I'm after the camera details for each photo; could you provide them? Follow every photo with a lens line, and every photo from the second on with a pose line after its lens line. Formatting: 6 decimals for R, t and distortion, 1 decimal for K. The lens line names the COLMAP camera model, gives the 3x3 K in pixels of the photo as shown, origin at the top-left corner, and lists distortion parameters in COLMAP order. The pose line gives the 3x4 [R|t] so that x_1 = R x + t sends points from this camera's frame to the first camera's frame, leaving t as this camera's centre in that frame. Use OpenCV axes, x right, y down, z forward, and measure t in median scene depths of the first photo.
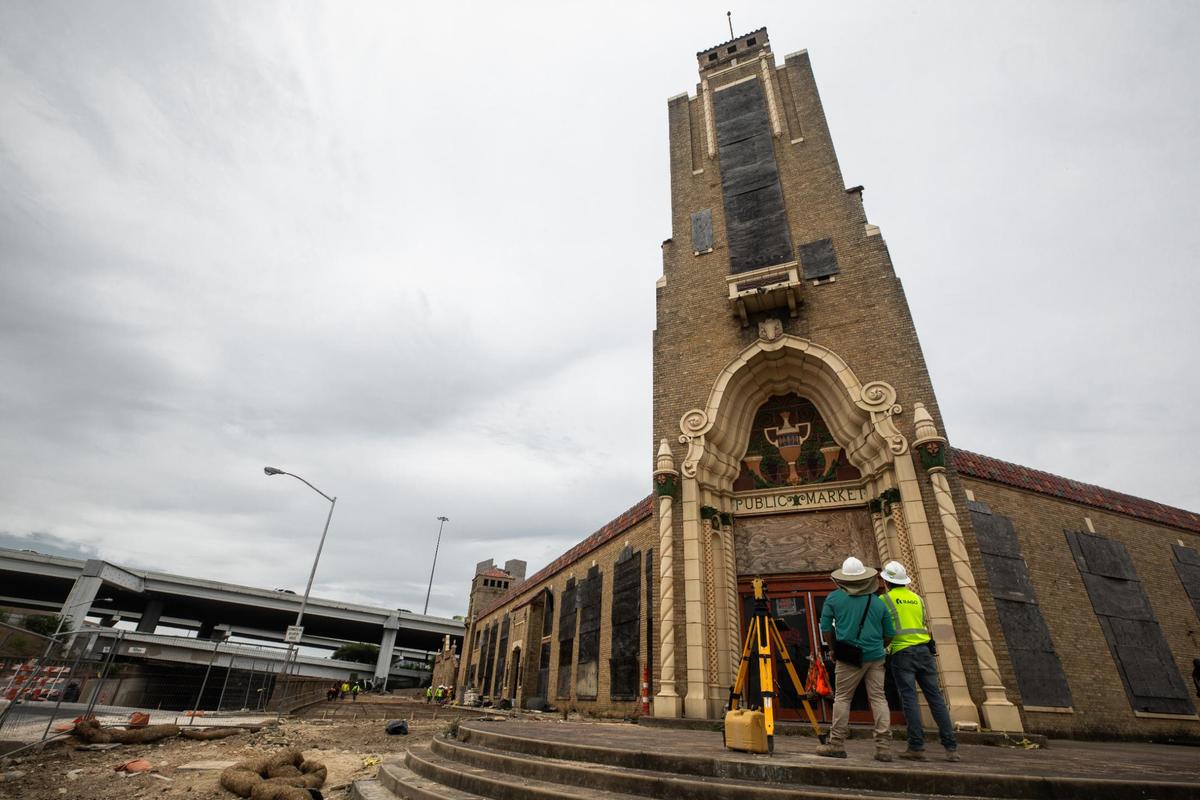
lens RADIAL K [[603.1, 0, 576.4], [0, 603.1, 394.5], [0, 0, 1]] dist [-0.036695, 0.004348]
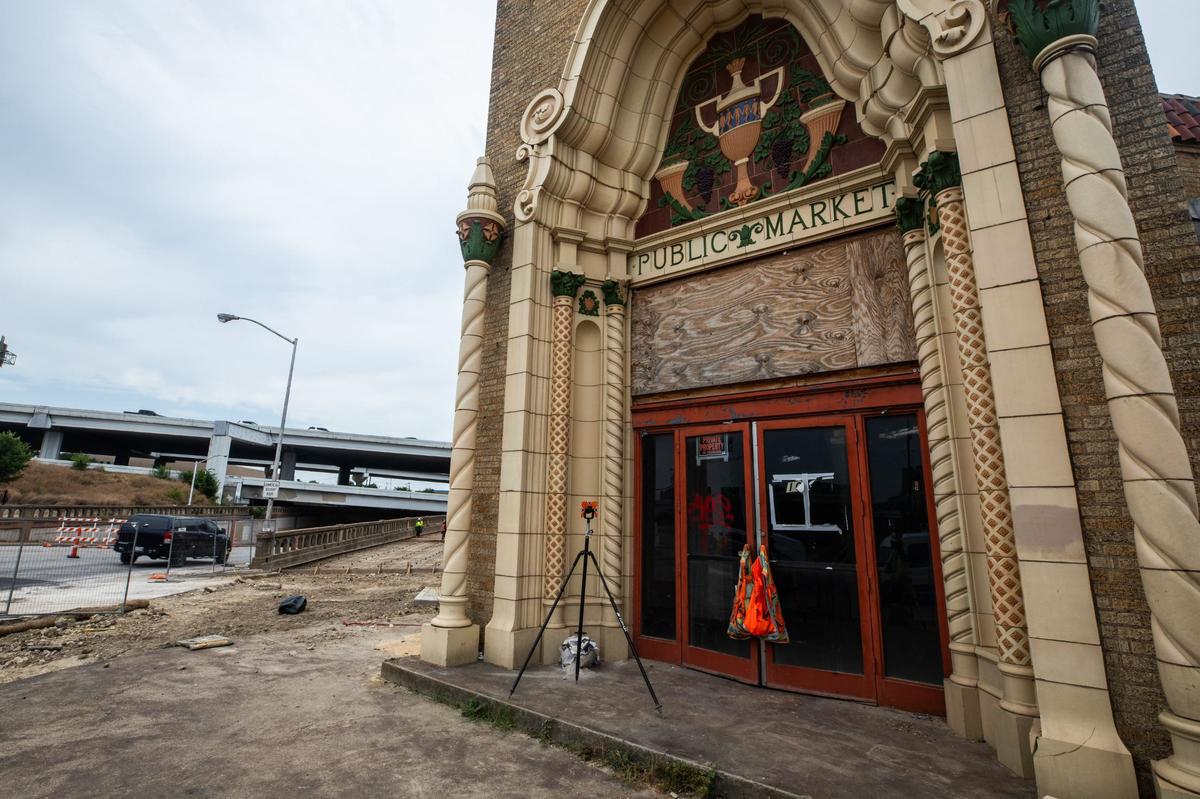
lens RADIAL K [[603.1, 0, 548.7], [0, 603.1, 382.2], [0, 0, 1]] dist [-0.036695, 0.004348]
pose [[0.951104, -0.077752, -0.298925, 0.353092], [0.150903, 0.961404, 0.230067, 0.155875], [0.269500, -0.263927, 0.926128, 0.490135]]
